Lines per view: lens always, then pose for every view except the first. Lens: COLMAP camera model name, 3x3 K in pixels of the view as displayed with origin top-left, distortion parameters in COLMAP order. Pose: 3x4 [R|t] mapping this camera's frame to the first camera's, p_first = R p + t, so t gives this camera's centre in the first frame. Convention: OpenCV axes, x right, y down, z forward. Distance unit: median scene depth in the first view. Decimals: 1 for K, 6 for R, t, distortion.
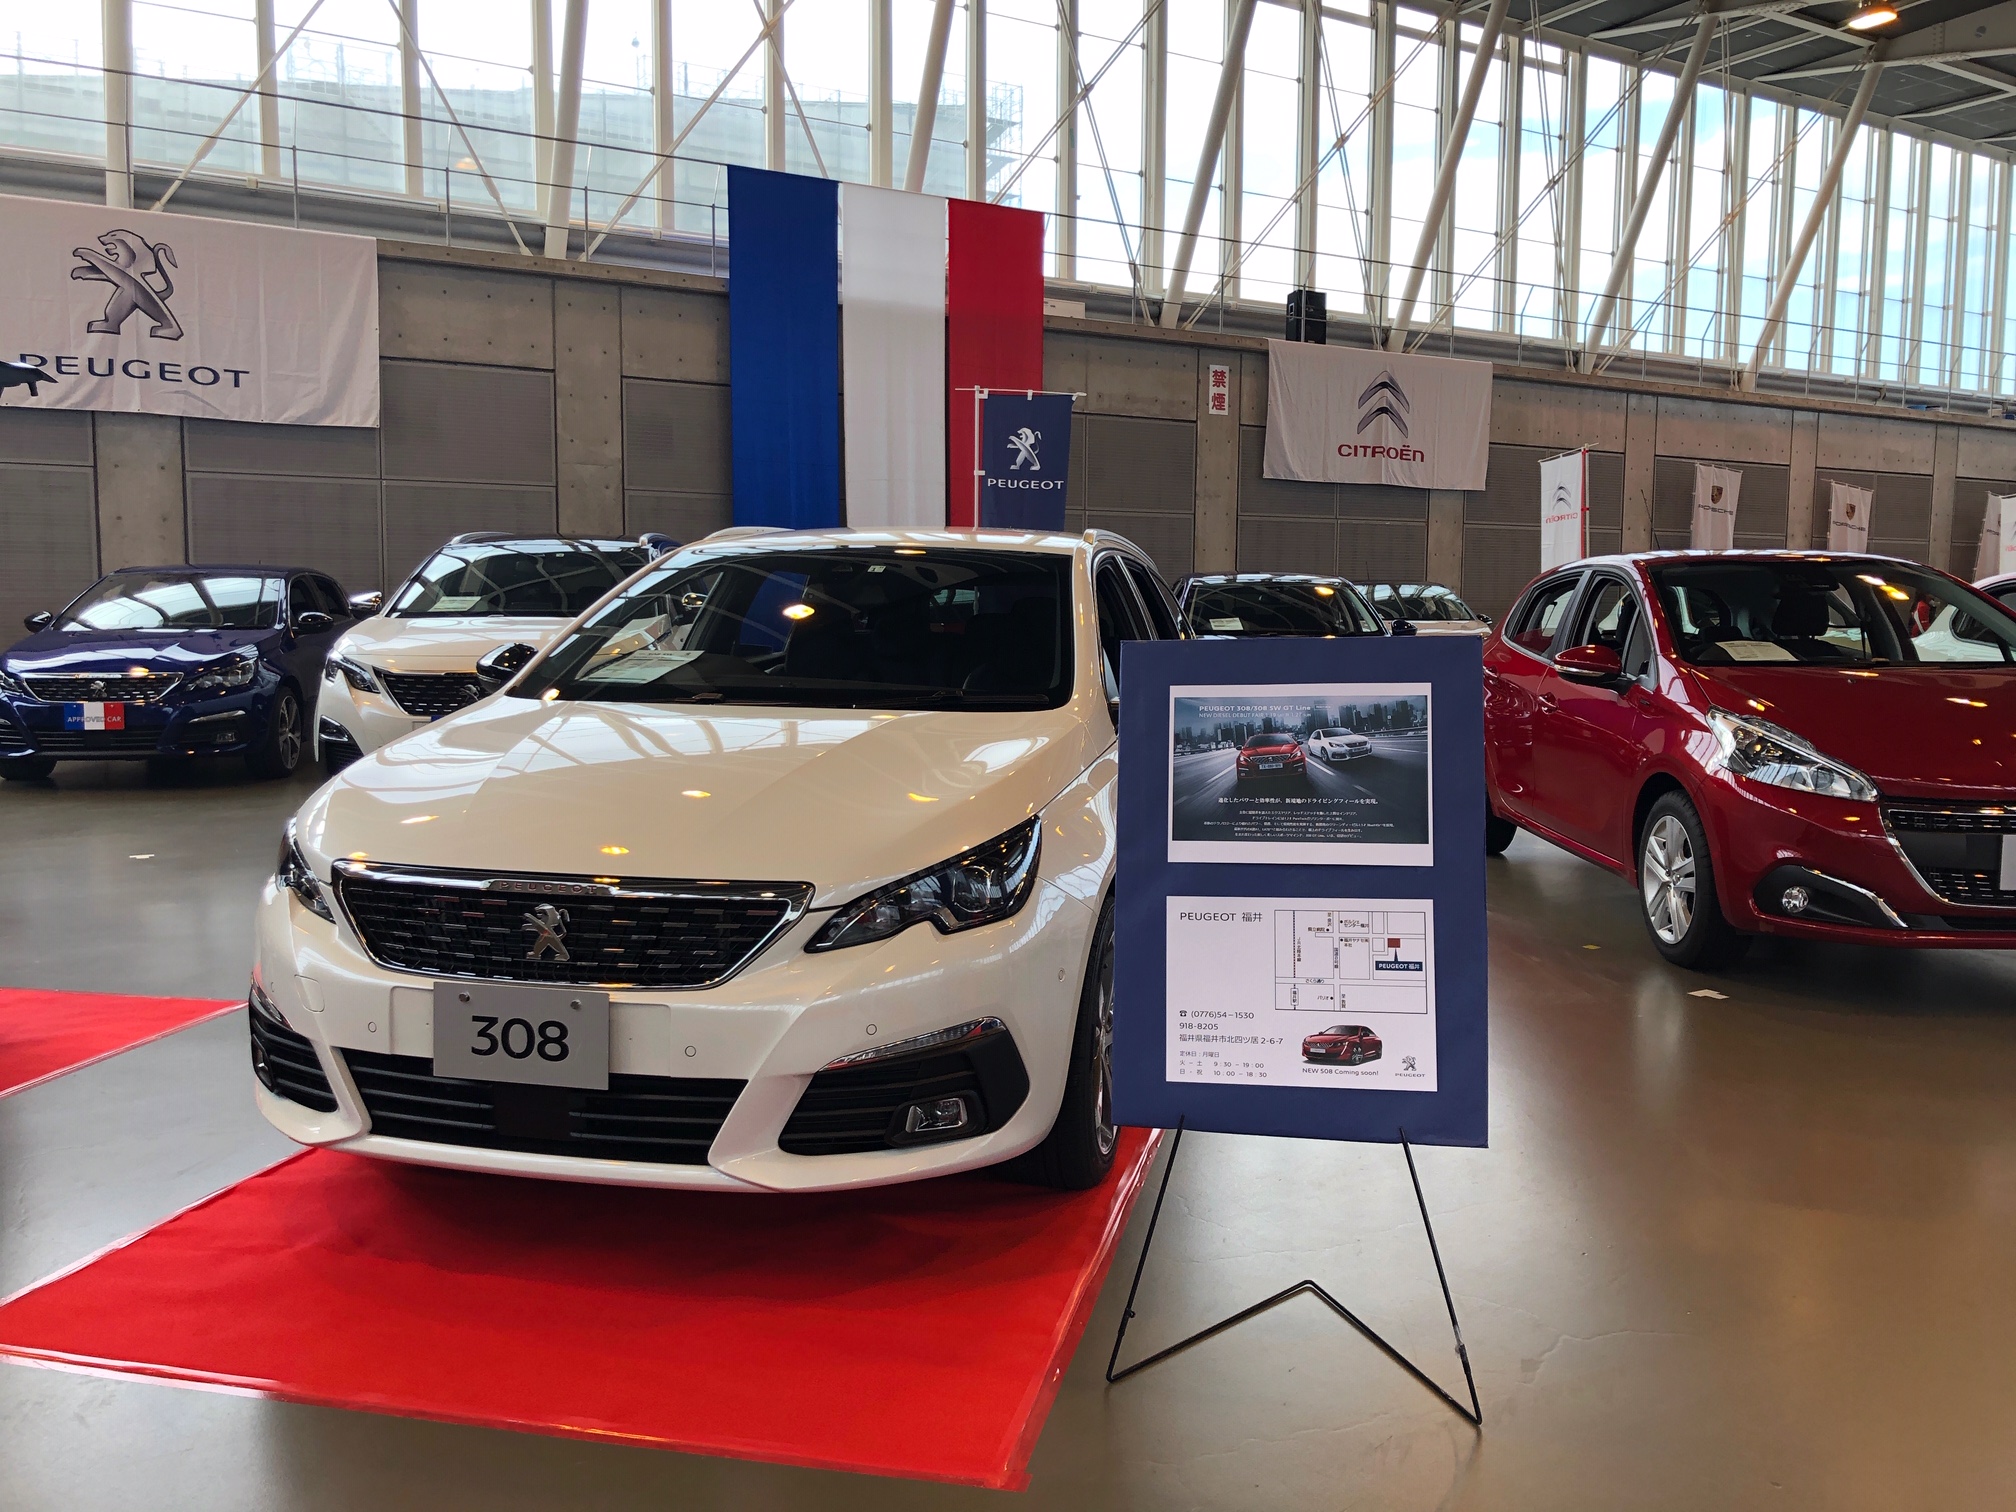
lens RADIAL K [[1620.6, 0, 1051.0], [0, 1620.6, 731.9], [0, 0, 1]] dist [0.023489, -0.028169]
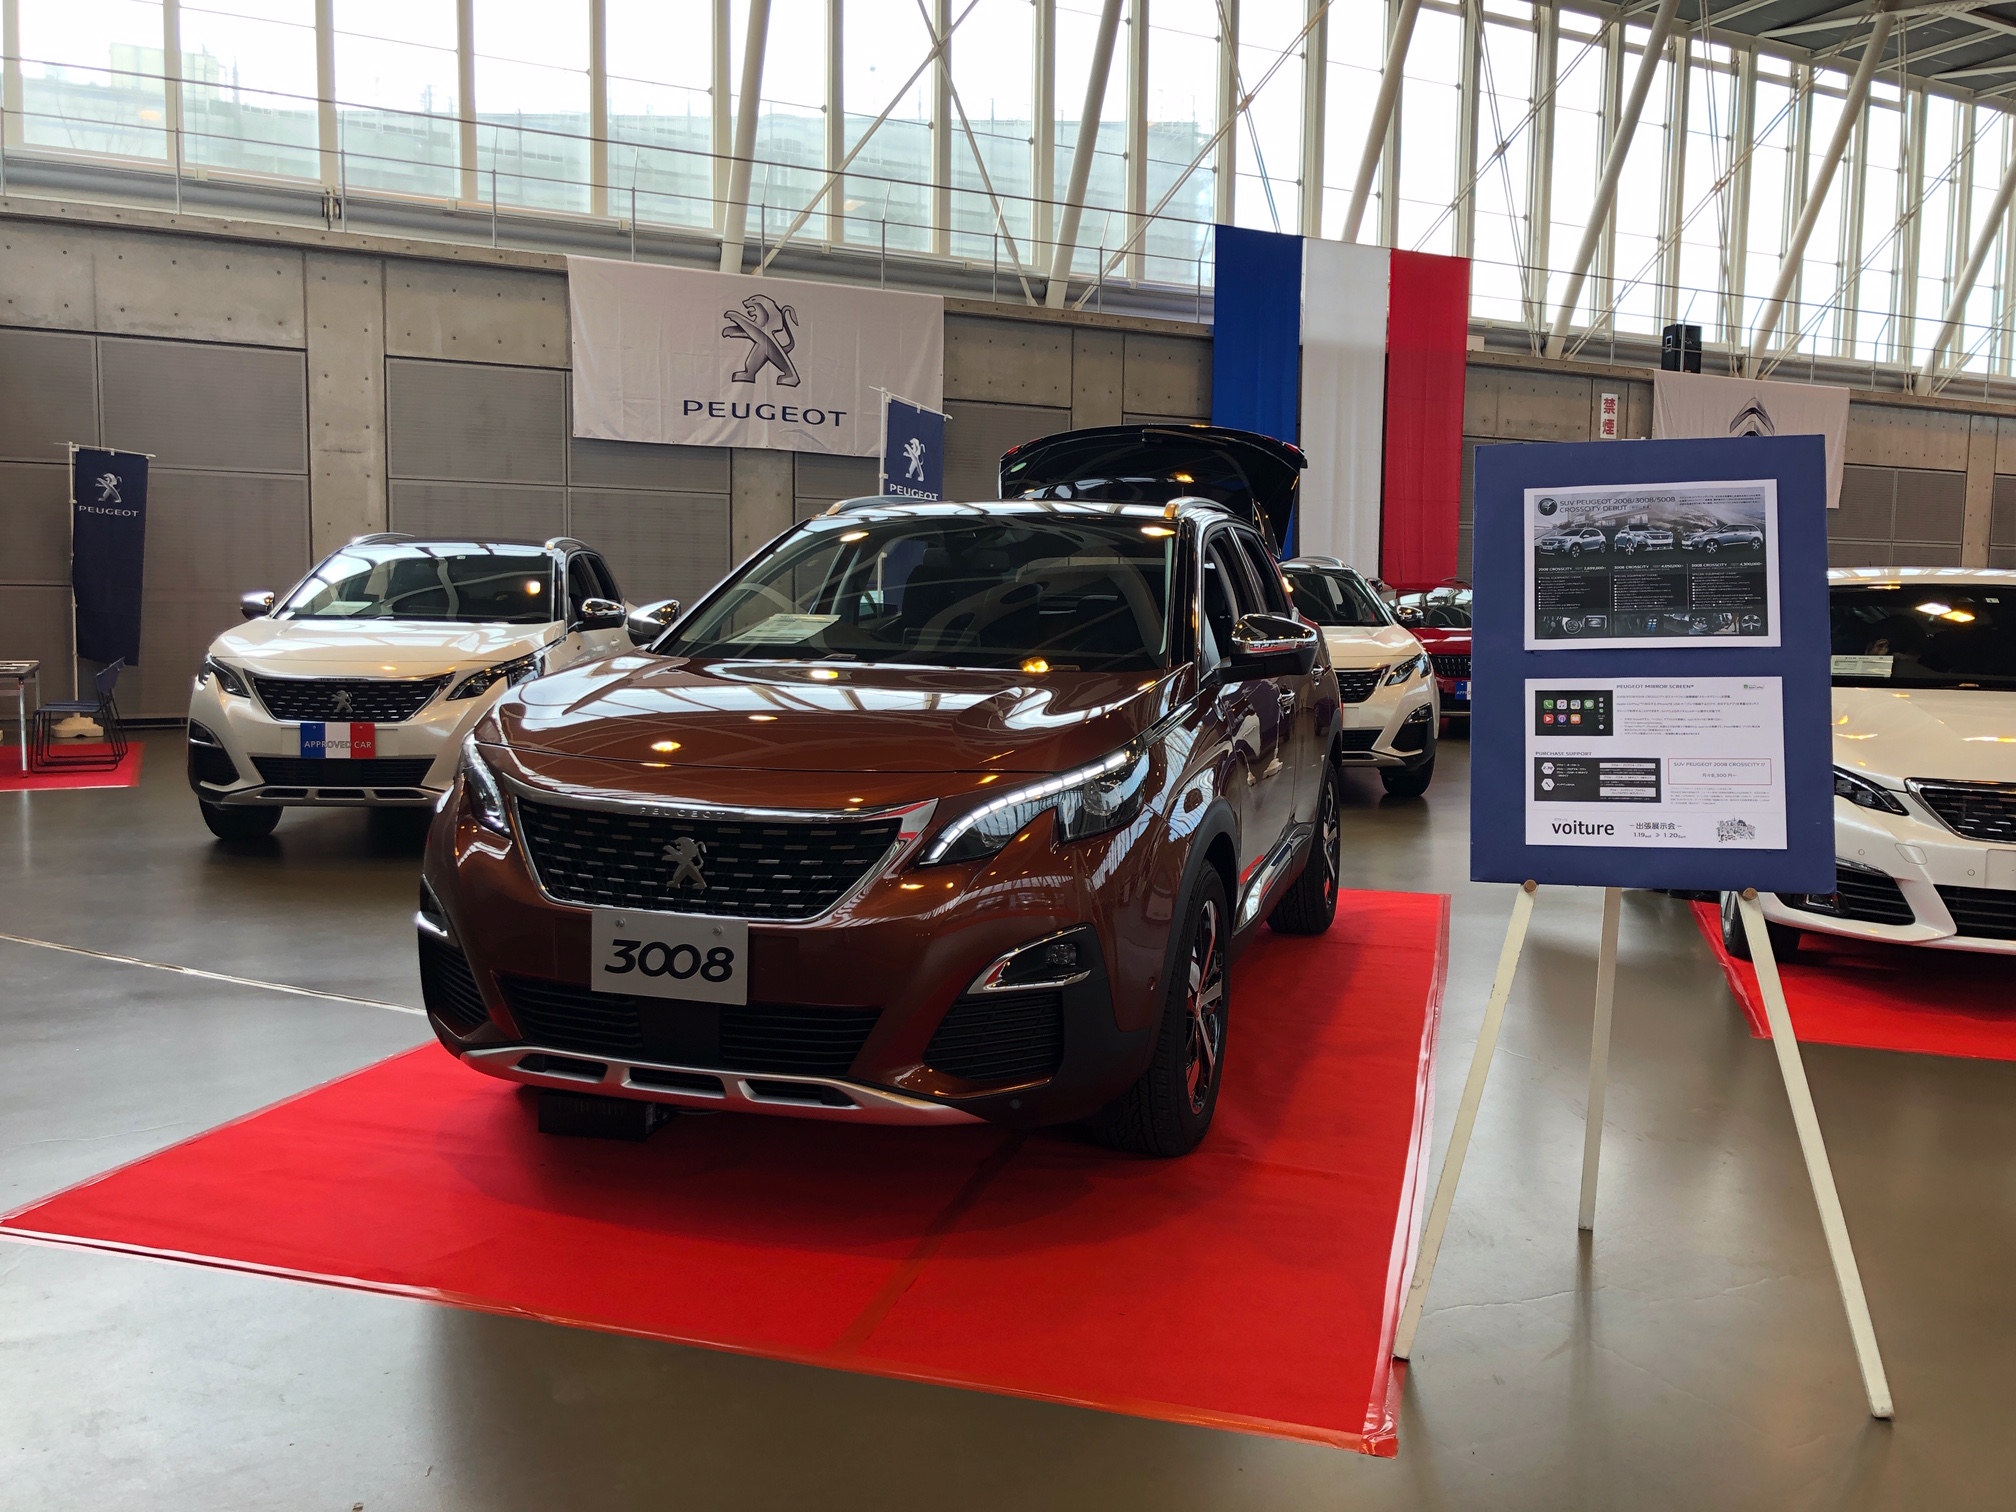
lens RADIAL K [[1620.6, 0, 1013.7], [0, 1620.6, 747.7], [0, 0, 1]] dist [0.023489, -0.028169]
pose [[0.996662, 0.012807, -0.080633, -0.186262], [-0.012241, 0.999897, 0.007502, 0.007768], [0.080721, -0.006490, 0.996716, -0.111771]]
